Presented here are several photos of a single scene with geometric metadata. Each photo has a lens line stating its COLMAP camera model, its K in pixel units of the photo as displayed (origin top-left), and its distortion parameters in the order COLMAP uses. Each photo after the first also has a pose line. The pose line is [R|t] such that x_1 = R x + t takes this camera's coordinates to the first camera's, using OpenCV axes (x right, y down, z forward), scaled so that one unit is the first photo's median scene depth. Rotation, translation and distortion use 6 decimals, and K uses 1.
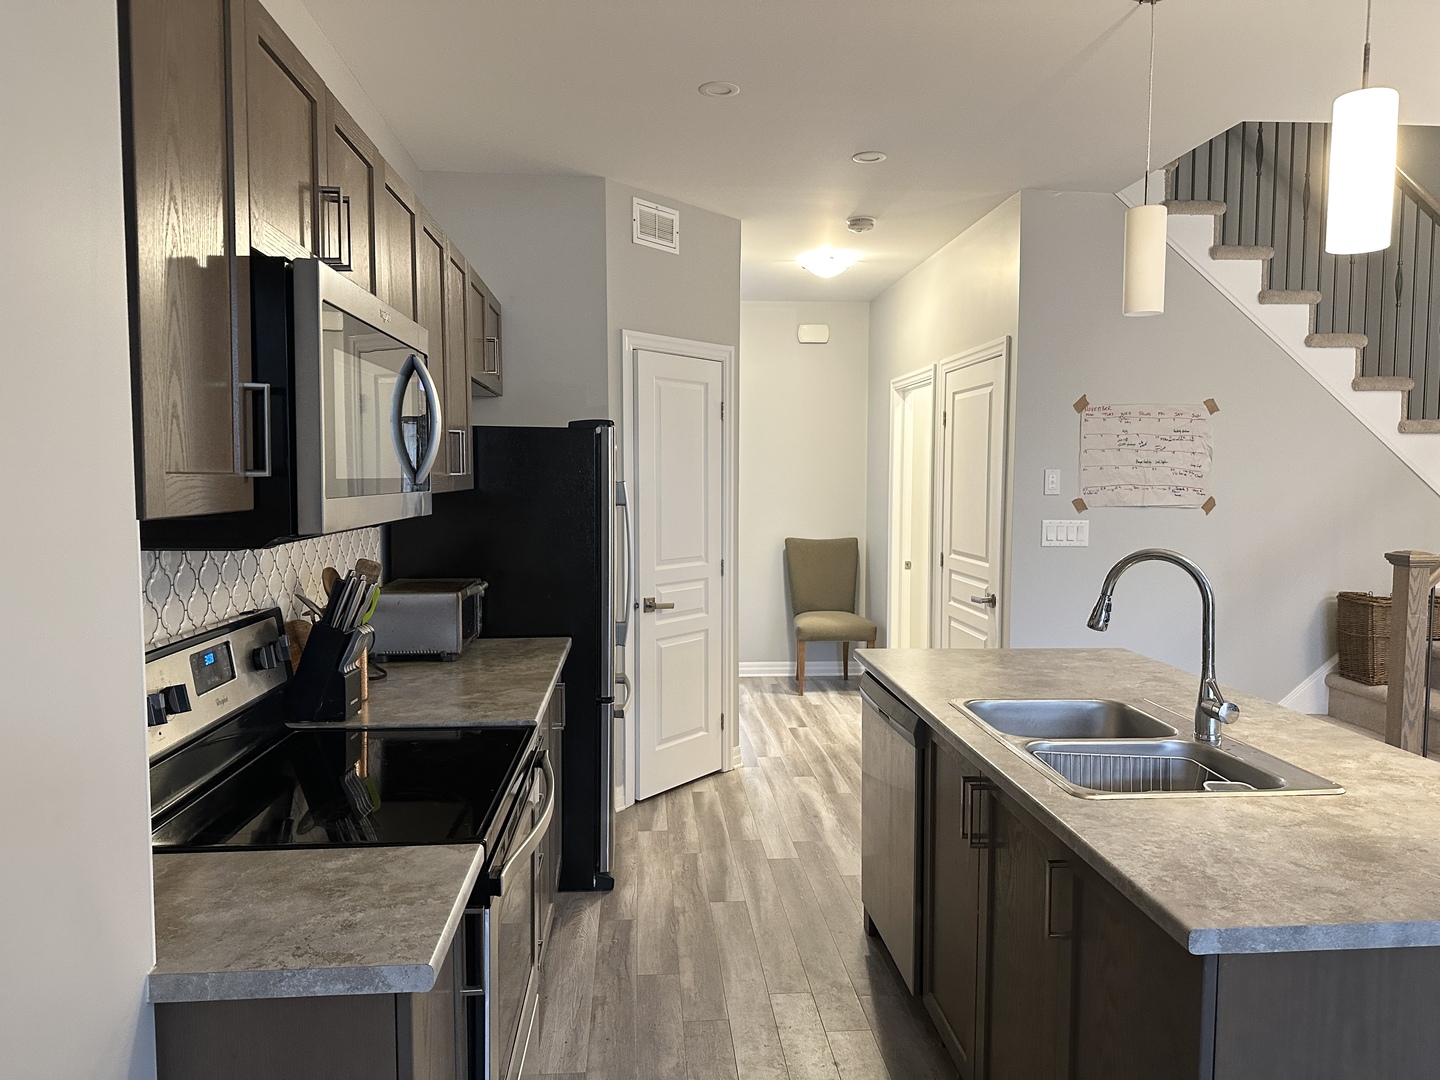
lens RADIAL K [[1011.8, 0, 718.1], [0, 1011.8, 539.3], [0, 0, 1]] dist [0.069656, -0.068389]
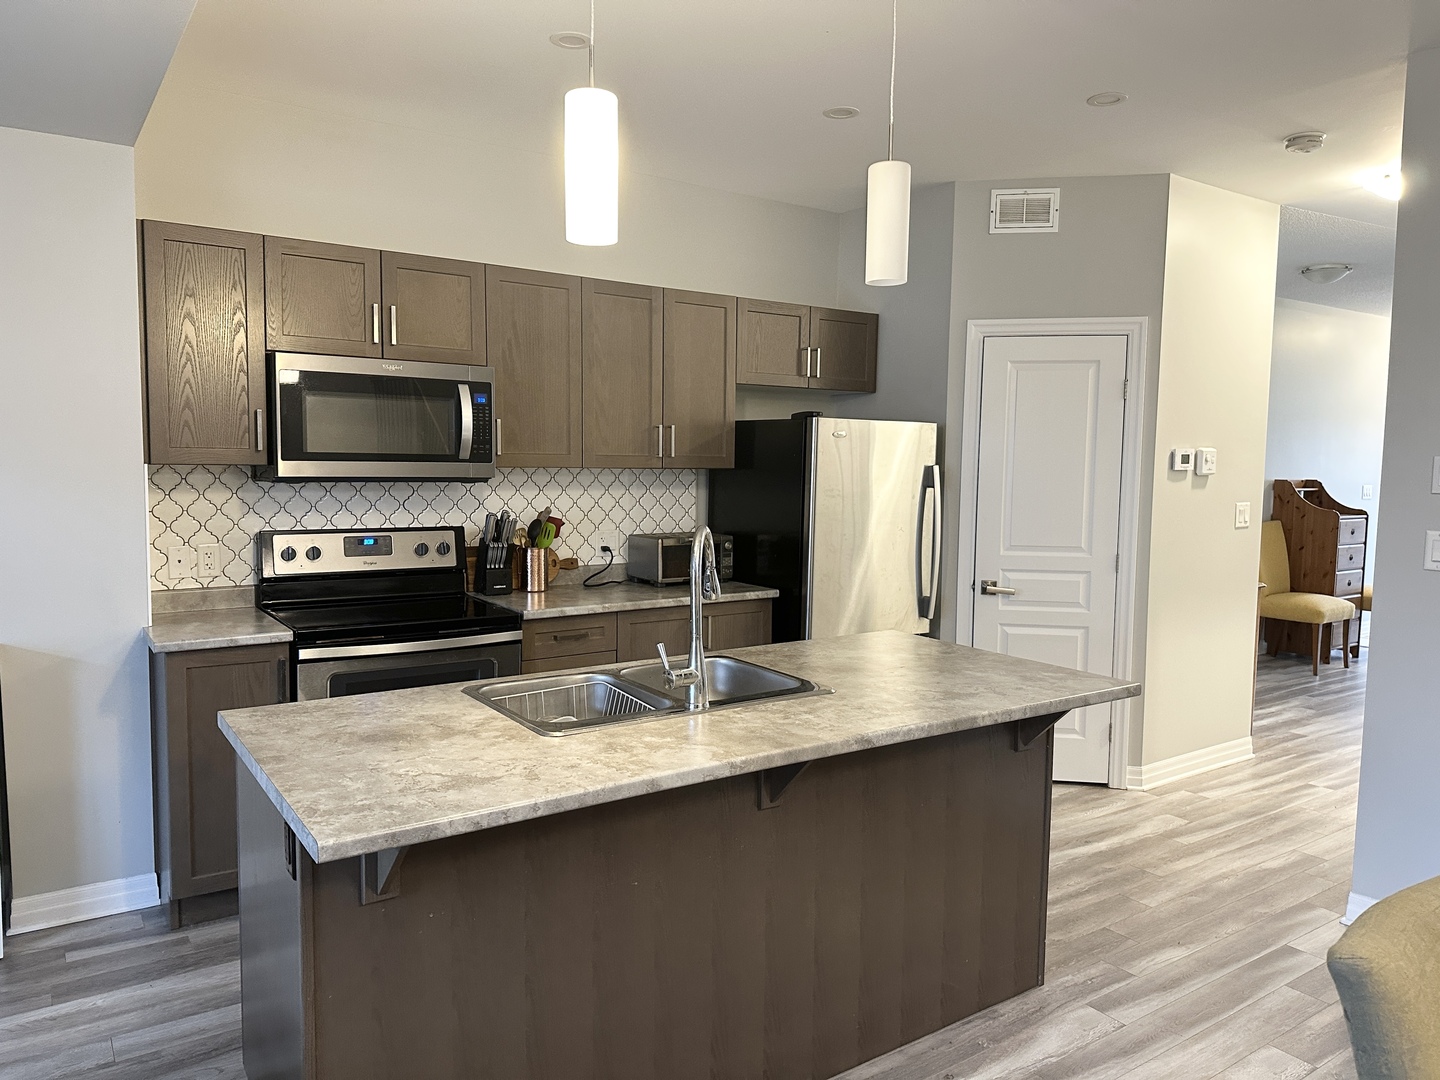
lens RADIAL K [[1011.8, 0, 712.0], [0, 1011.8, 534.2], [0, 0, 1]] dist [0.069656, -0.068389]
pose [[0.498606, 0.069706, -0.864021, 0.688793], [-0.068146, 0.996829, 0.041095, -0.012361], [0.864146, 0.038389, 0.501775, 0.250696]]
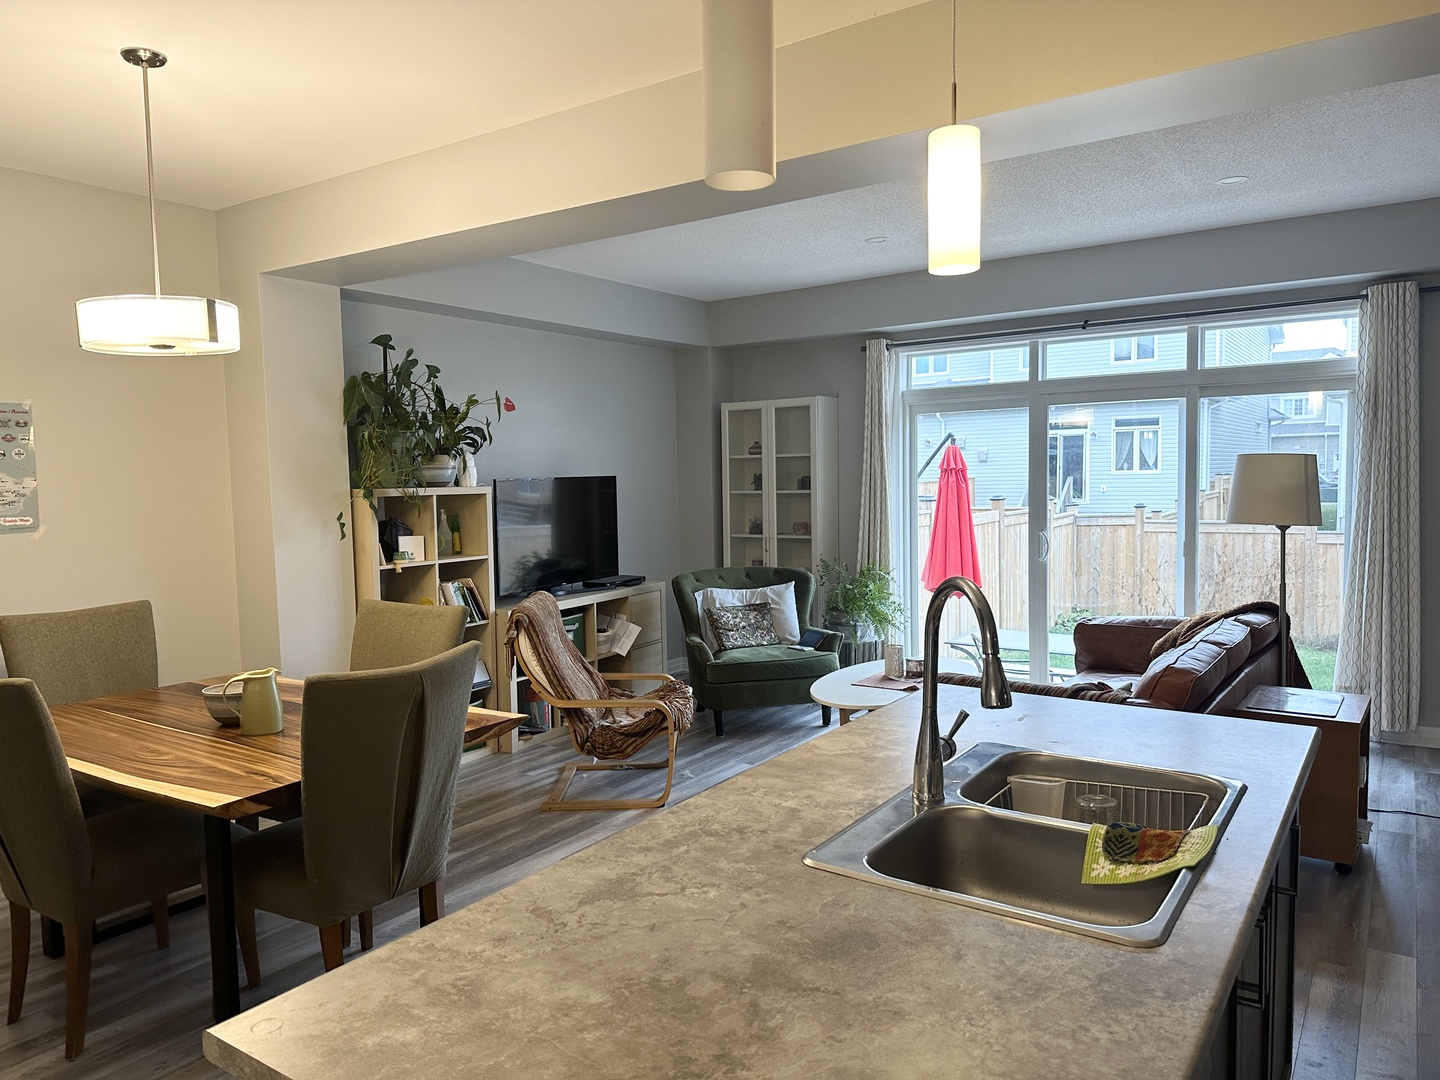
lens RADIAL K [[1011.8, 0, 718.5], [0, 1011.8, 543.1], [0, 0, 1]] dist [0.069656, -0.068389]
pose [[-0.782182, -0.041934, 0.621637, 0.074337], [0.053446, 0.989539, 0.134000, -0.045997], [-0.620753, 0.138036, -0.771759, 0.589911]]
